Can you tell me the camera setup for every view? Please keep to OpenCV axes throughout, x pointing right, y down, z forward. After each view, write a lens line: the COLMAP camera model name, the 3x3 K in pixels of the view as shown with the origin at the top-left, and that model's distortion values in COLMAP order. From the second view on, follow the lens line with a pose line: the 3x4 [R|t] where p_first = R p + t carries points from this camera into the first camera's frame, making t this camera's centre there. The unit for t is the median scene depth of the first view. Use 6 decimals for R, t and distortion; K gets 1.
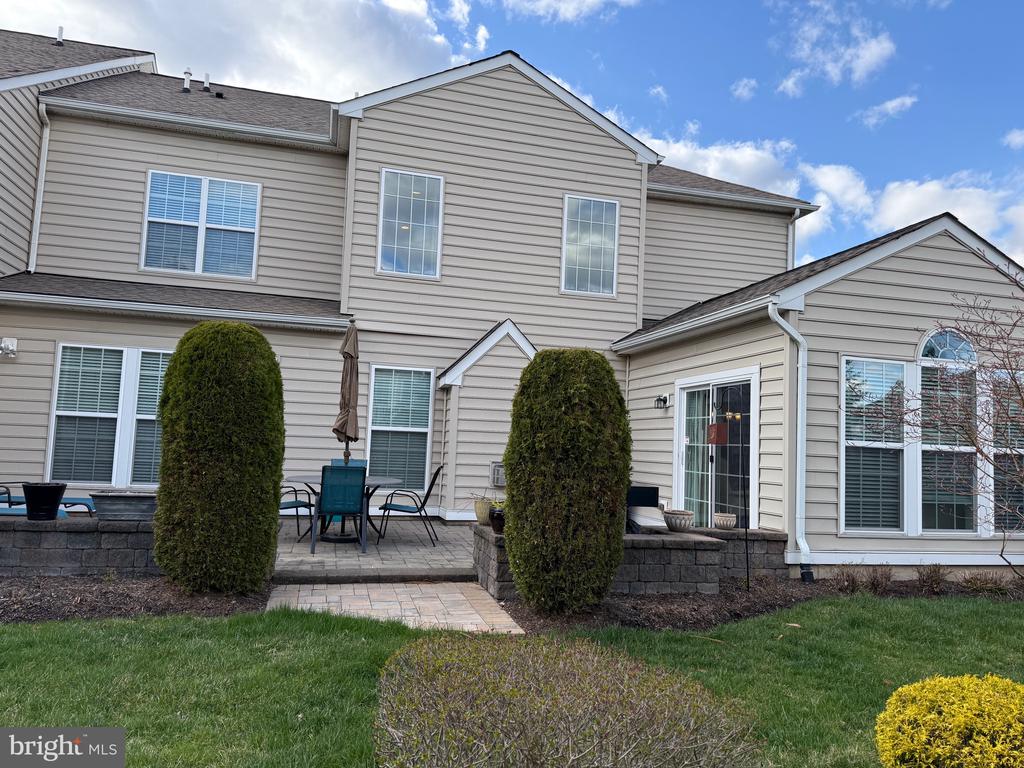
lens RADIAL K [[732.1, 0, 512.0], [0, 732.1, 384.0], [0, 0, 1]] dist [-0.004087, -0.000177]
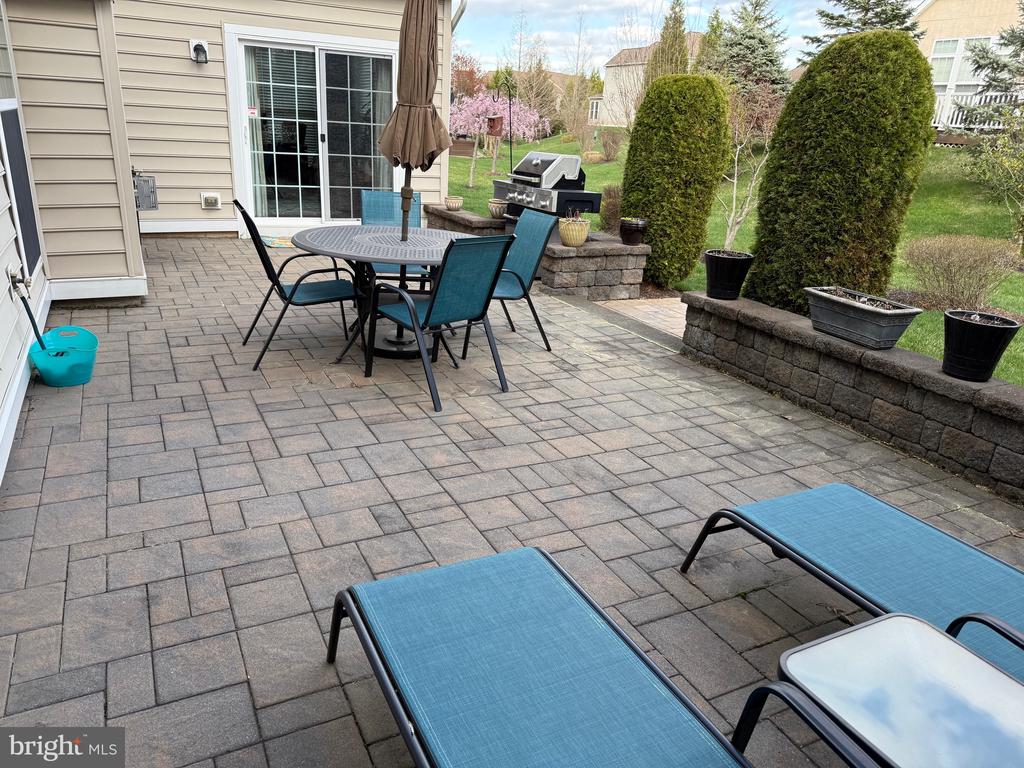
lens RADIAL K [[732.1, 0, 512.0], [0, 732.1, 384.0], [0, 0, 1]] dist [-0.004087, -0.000177]
pose [[-0.207427, -0.377665, 0.902410, -0.702384], [-0.150863, 0.923787, 0.351934, 0.029457], [-0.966548, -0.063139, -0.248595, 0.970900]]
